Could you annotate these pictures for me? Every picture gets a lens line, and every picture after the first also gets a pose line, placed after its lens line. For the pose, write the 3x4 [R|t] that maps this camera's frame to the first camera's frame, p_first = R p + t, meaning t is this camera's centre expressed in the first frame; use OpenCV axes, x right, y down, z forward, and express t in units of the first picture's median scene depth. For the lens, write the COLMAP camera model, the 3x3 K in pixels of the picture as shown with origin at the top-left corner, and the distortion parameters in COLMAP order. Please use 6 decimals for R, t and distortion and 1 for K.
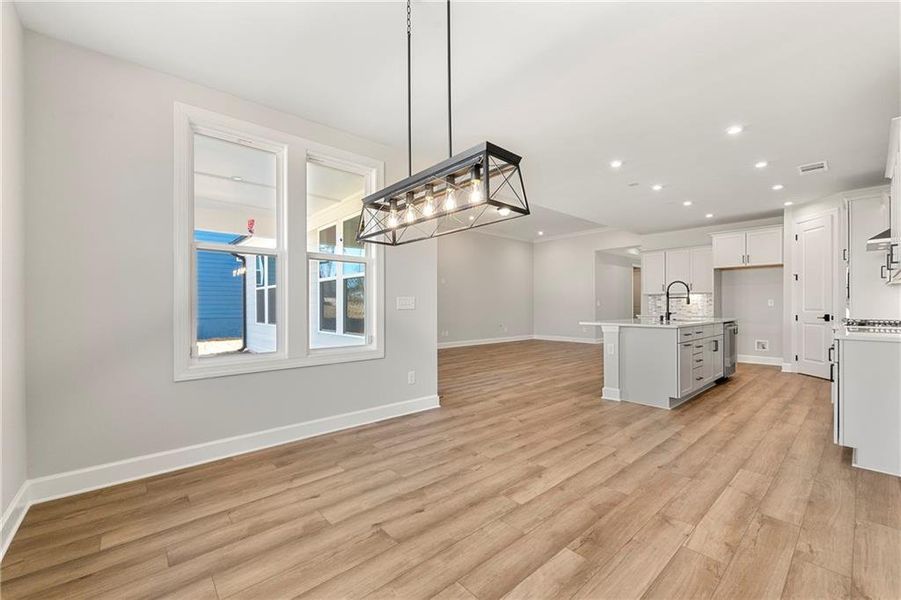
lens RADIAL K [[365.2, 0, 453.6], [0, 365.2, 304.9], [0, 0, 1]] dist [-0.000128, 0.000679]
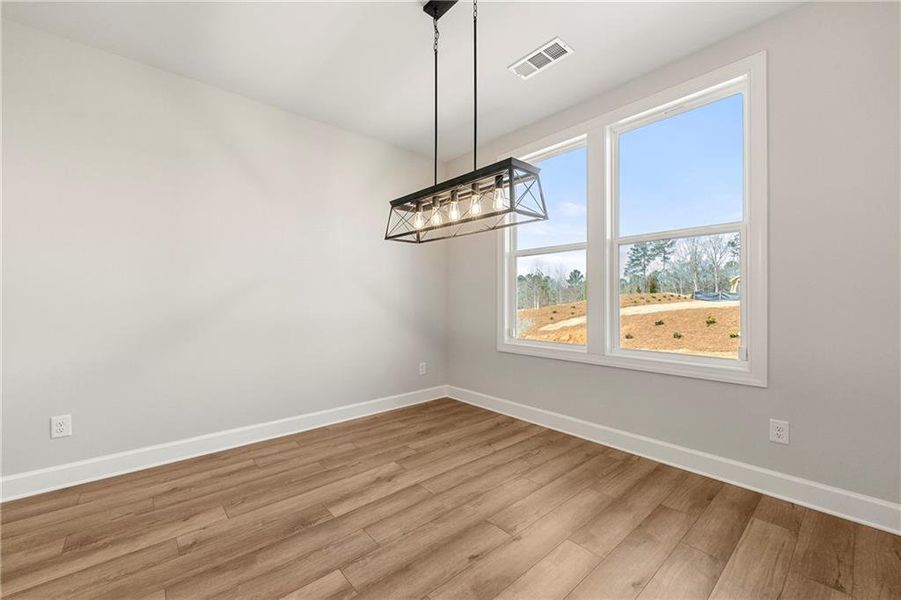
lens RADIAL K [[365.2, 0, 457.9], [0, 365.2, 297.1], [0, 0, 1]] dist [-0.000128, 0.000679]
pose [[-0.999865, 0.009747, -0.013261, -0.051525], [0.009951, 0.999832, -0.015378, 0.008511], [0.013108, -0.015508, -0.999794, 1.773852]]
